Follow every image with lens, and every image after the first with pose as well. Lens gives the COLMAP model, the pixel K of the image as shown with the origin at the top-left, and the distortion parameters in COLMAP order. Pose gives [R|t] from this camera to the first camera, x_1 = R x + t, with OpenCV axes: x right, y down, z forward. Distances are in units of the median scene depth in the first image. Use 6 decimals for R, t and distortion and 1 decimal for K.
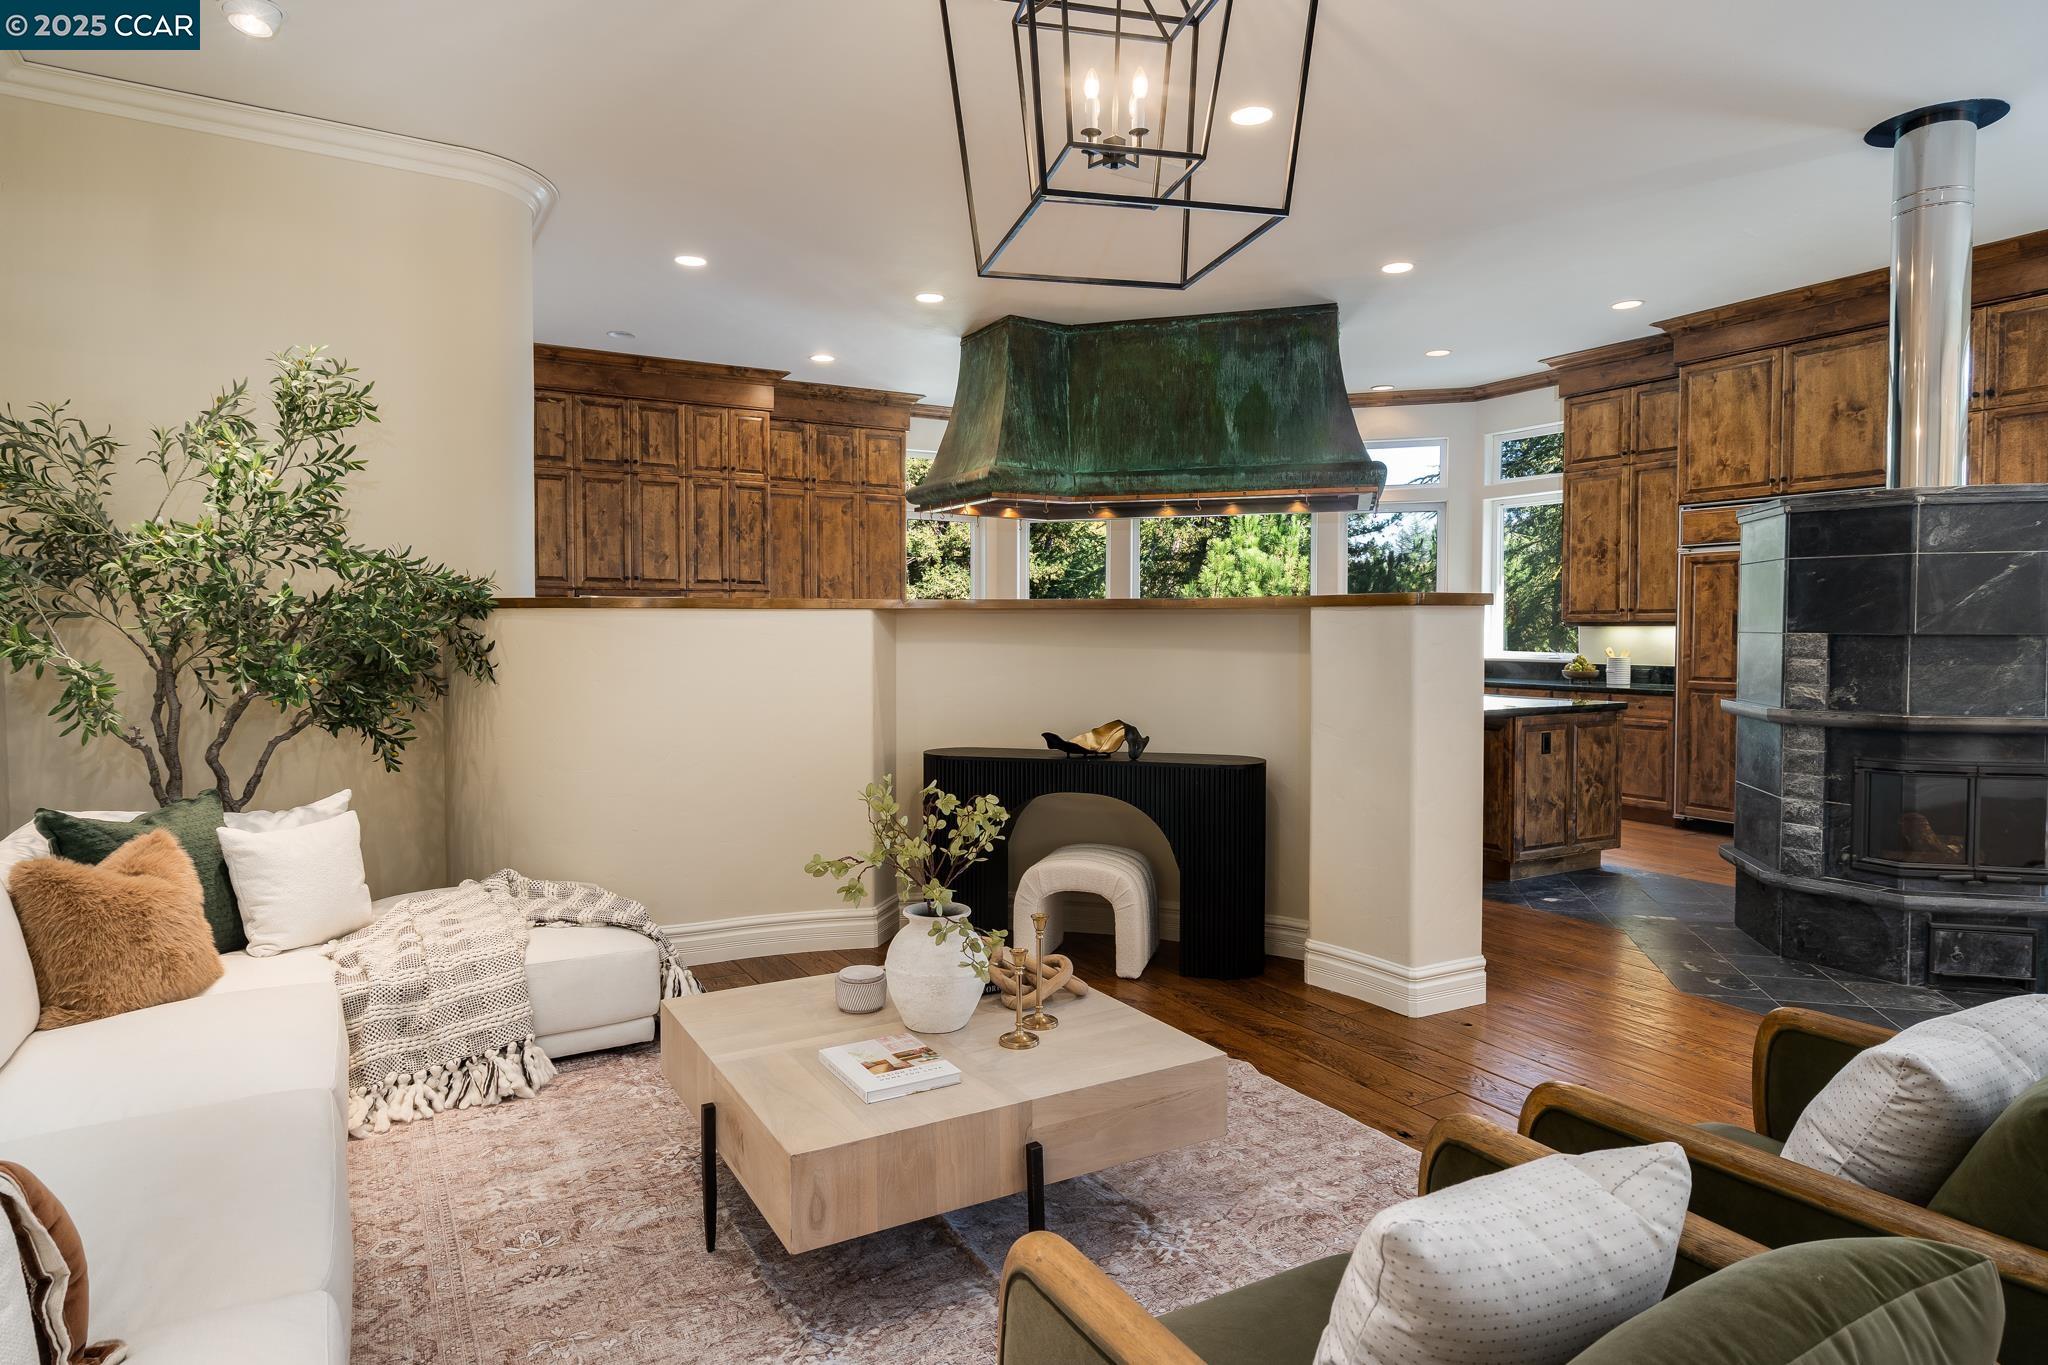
lens RADIAL K [[1154.2, 0, 1035.7], [0, 1154.2, 676.2], [0, 0, 1]] dist [0.007223, 0.003143]
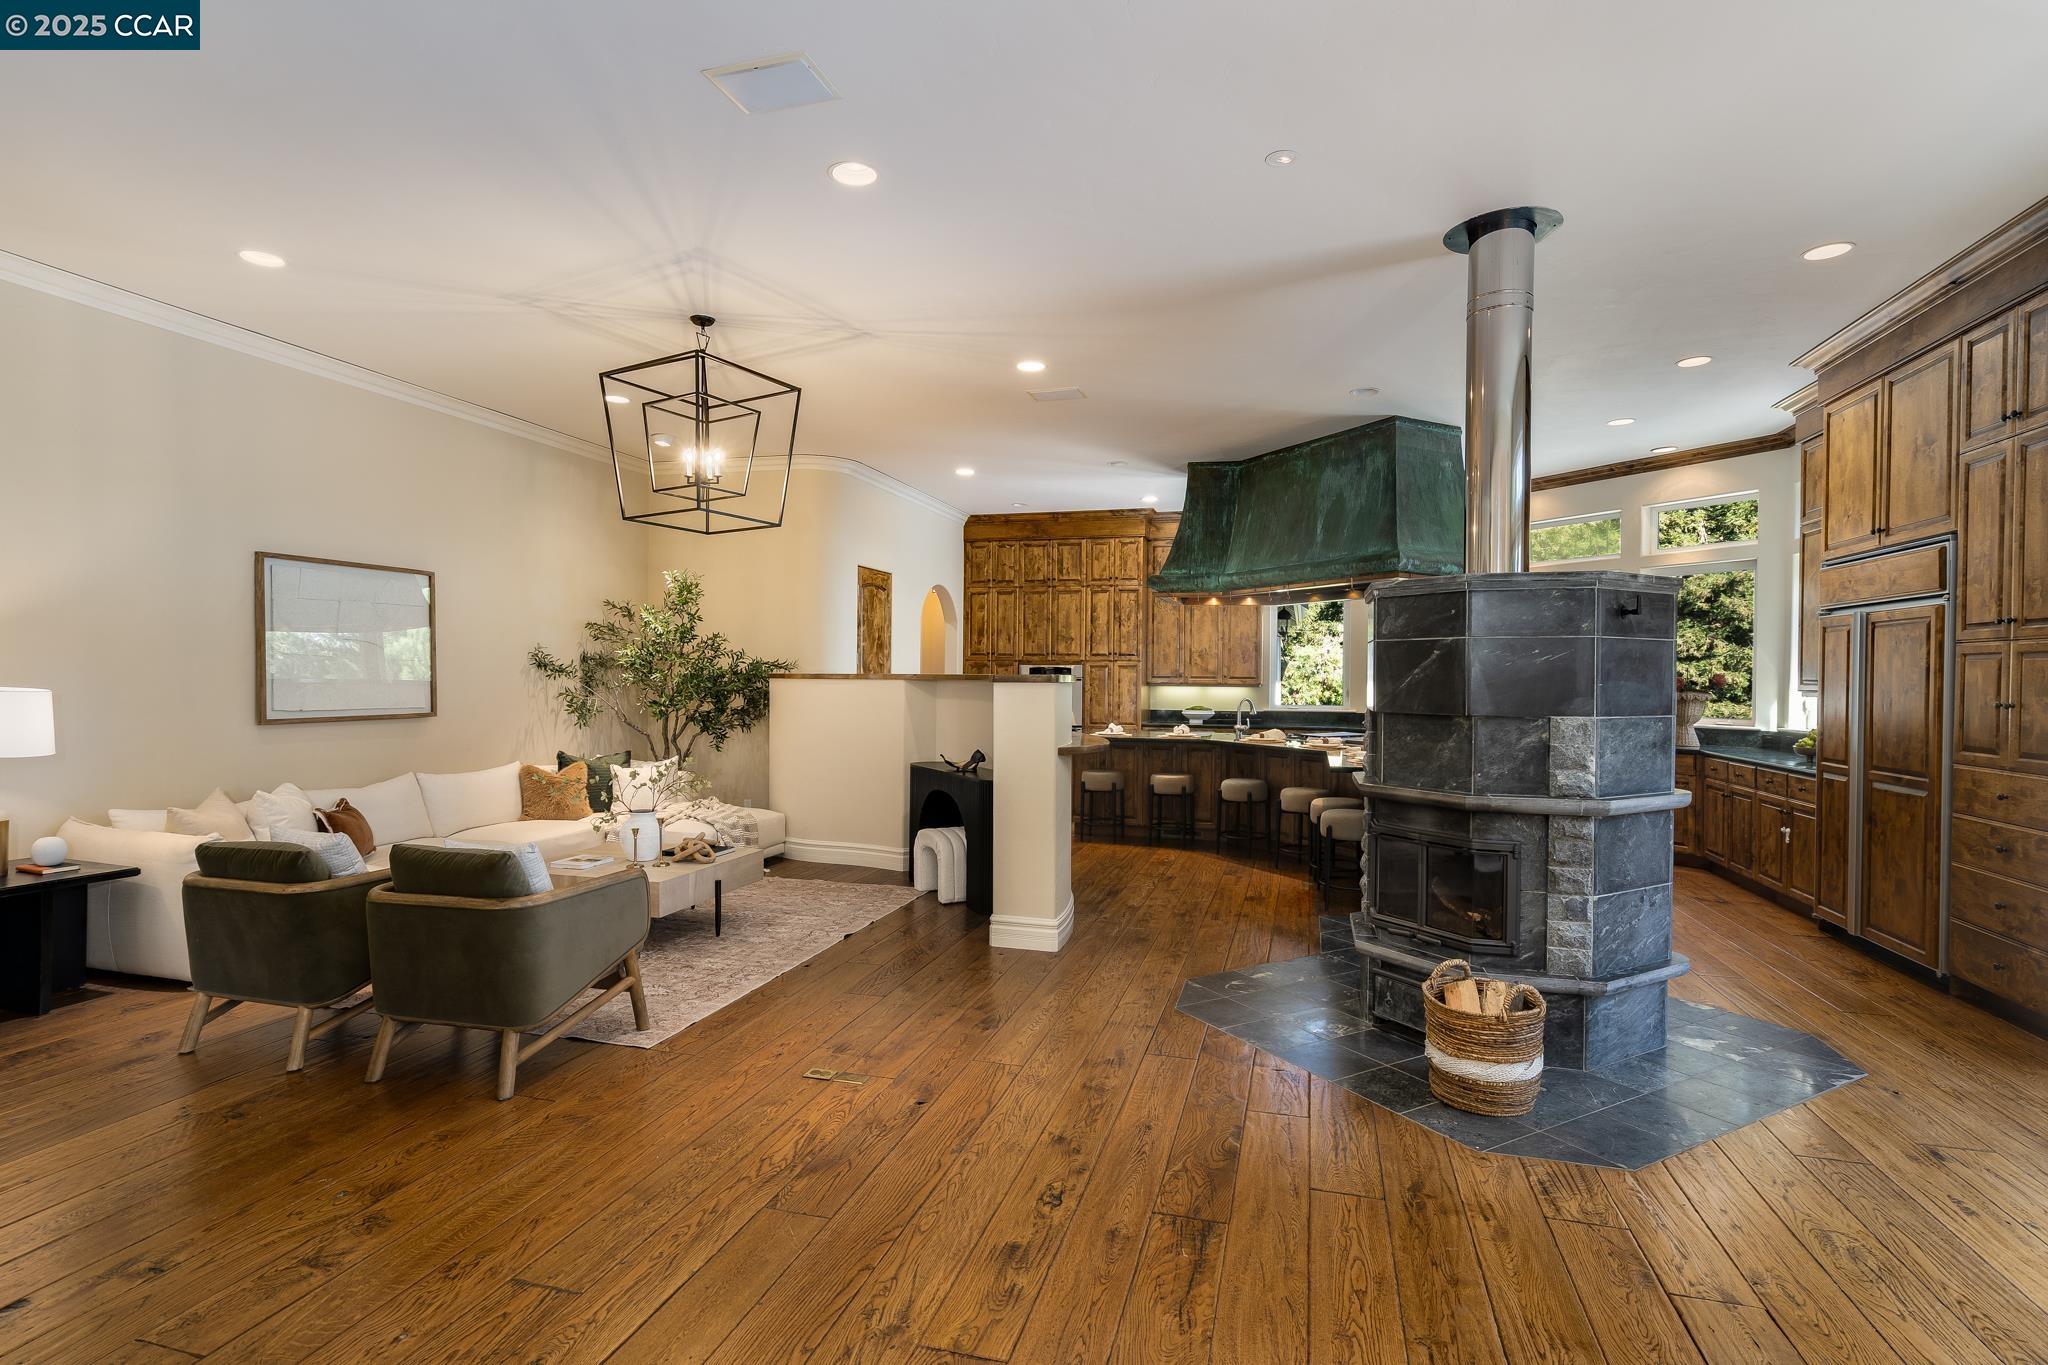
lens RADIAL K [[1000.1, 0, 1026.3], [0, 1000.1, 691.8], [0, 0, 1]] dist [-0.003332, 0.001372]
pose [[0.698529, 0.017193, -0.715375, 0.719040], [-0.038071, 0.999188, -0.013160, -0.017456], [0.714568, 0.036428, 0.698617, 0.042048]]
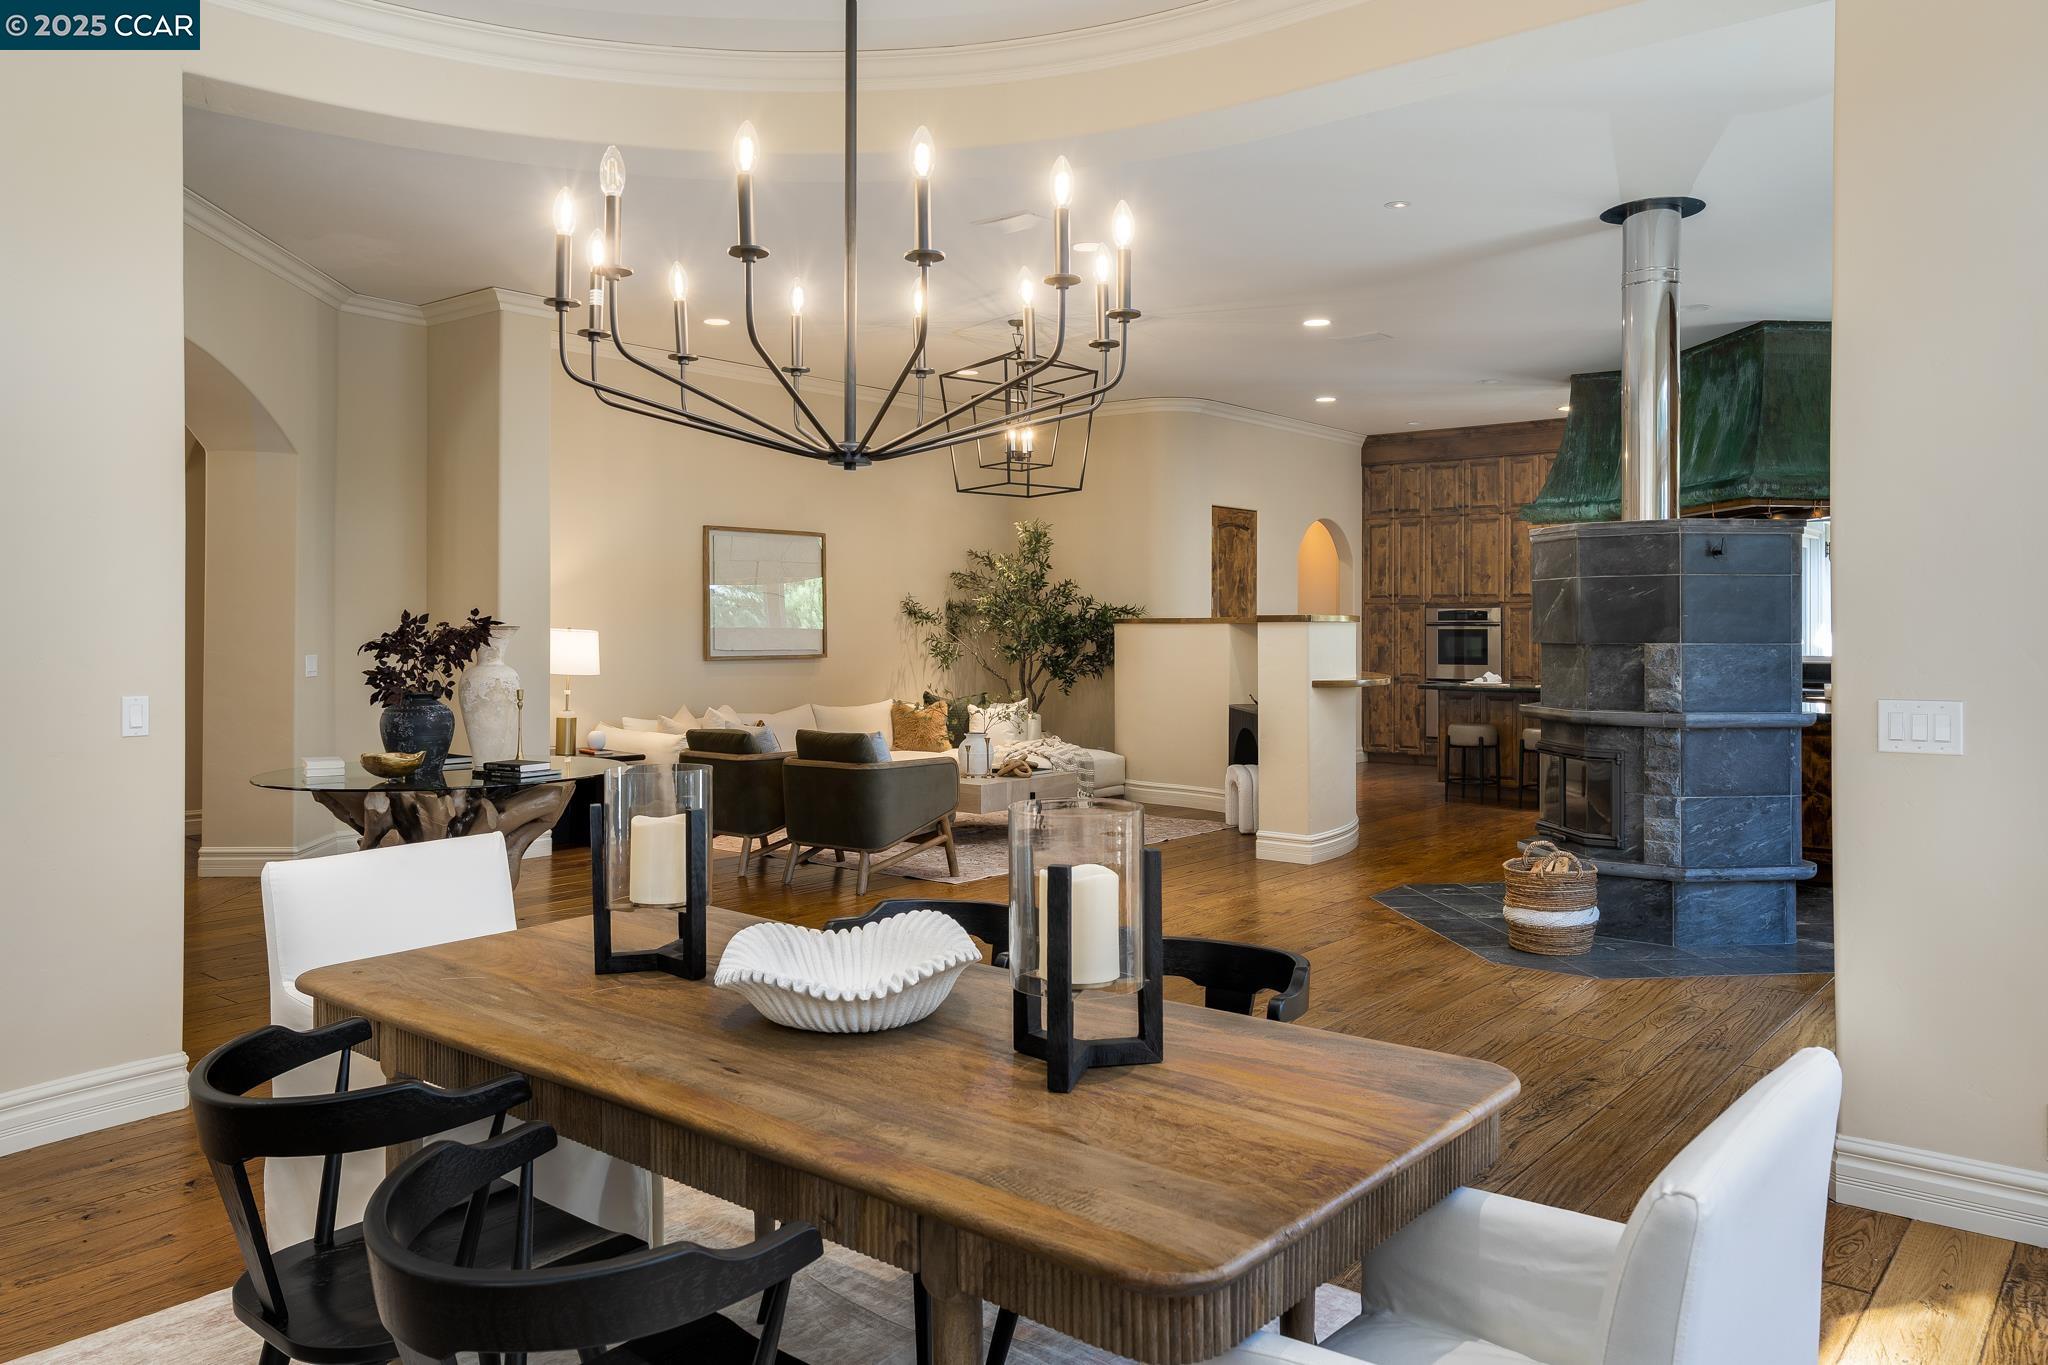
lens RADIAL K [[1448.8, 0, 1041.2], [0, 1448.8, 648.2], [0, 0, 1]] dist [-0.002269, 0.000758]
pose [[0.371317, 0.013822, -0.928403, 1.215288], [-0.039730, 0.999210, -0.001014, -0.003559], [0.927656, 0.037262, 0.371573, -0.068445]]
